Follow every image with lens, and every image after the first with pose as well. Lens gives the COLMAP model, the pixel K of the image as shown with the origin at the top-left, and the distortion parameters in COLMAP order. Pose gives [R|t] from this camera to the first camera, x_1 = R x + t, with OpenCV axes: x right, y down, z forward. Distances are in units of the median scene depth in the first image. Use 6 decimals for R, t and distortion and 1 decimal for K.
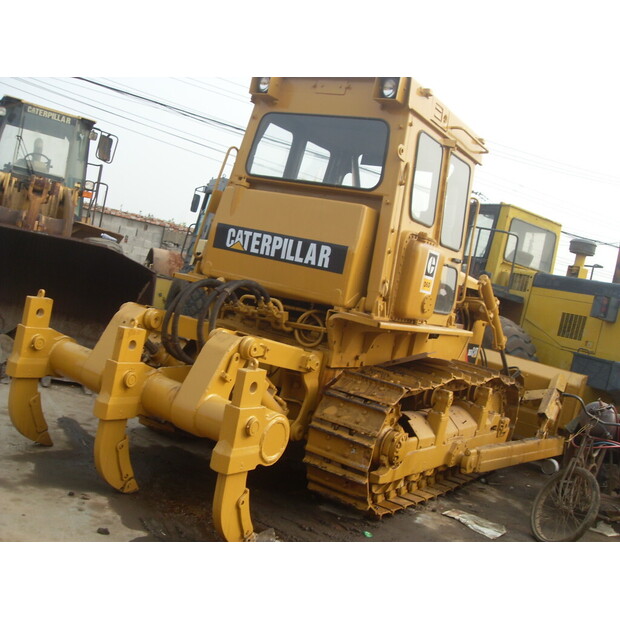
lens RADIAL K [[695.4, 0, 309.3], [0, 695.4, 313.8], [0, 0, 1]] dist [-0.132100, 0.000000]
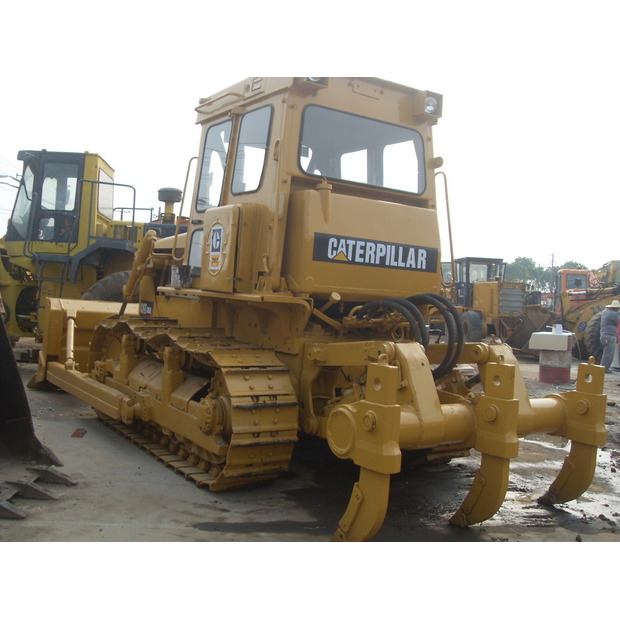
lens RADIAL K [[695.4, 0, 311.0], [0, 695.4, 308.2], [0, 0, 1]] dist [-0.132100, 0.000000]
pose [[0.405659, -0.199862, 0.891906, -1.007307], [0.072411, 0.979761, 0.186615, -0.215424], [-0.911152, -0.011118, 0.411921, 0.675056]]
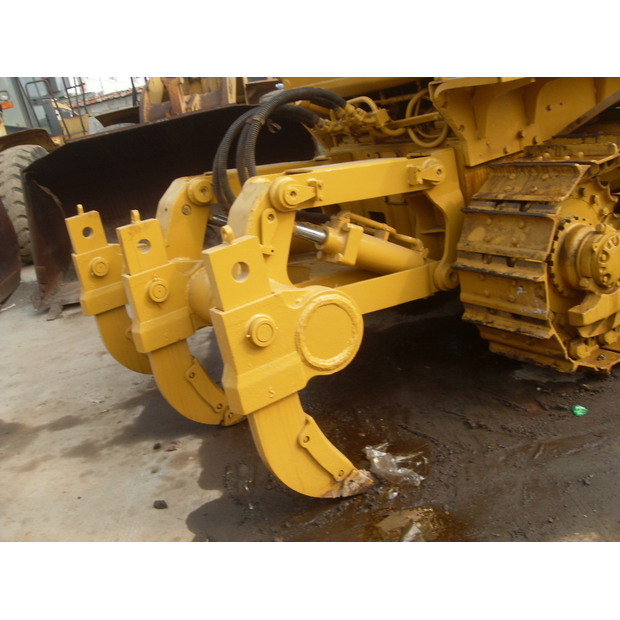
lens RADIAL K [[695.4, 0, 311.4], [0, 695.4, 305.1], [0, 0, 1]] dist [-0.132100, 0.000000]
pose [[0.835012, -0.241812, -0.494248, 0.186279], [0.358110, 0.920807, 0.154506, 0.043343], [0.417746, -0.306010, 0.855480, 0.348891]]
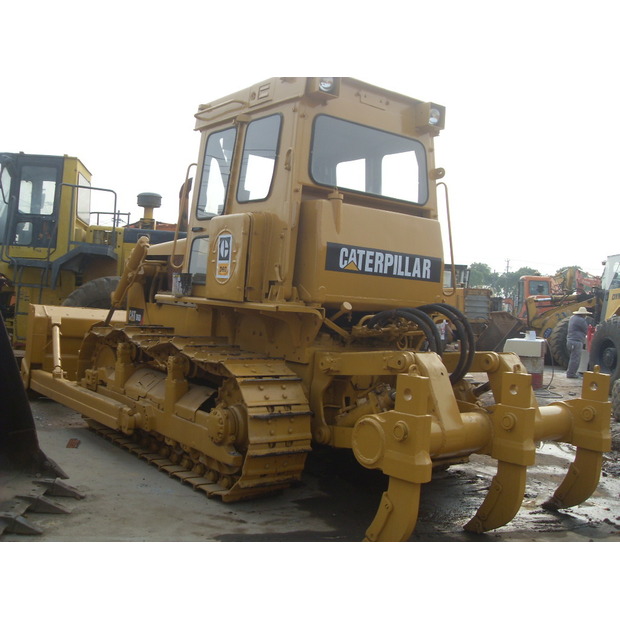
lens RADIAL K [[695.4, 0, 311.2], [0, 695.4, 308.3], [0, 0, 1]] dist [-0.132100, 0.000000]
pose [[0.347218, -0.193297, 0.917647, -1.036787], [0.057761, 0.981077, 0.184803, -0.227505], [-0.936004, -0.011162, 0.351813, 0.747036]]
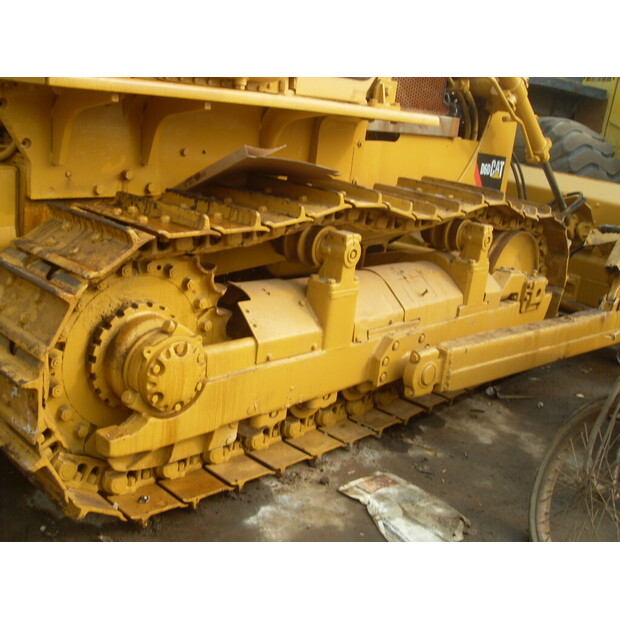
lens RADIAL K [[695.4, 0, 314.9], [0, 695.4, 313.4], [0, 0, 1]] dist [-0.132100, 0.000000]
pose [[0.982215, -0.047106, -0.181754, 0.284592], [0.081995, 0.978447, 0.189520, 0.079902], [0.168909, -0.201052, 0.964908, 0.575264]]
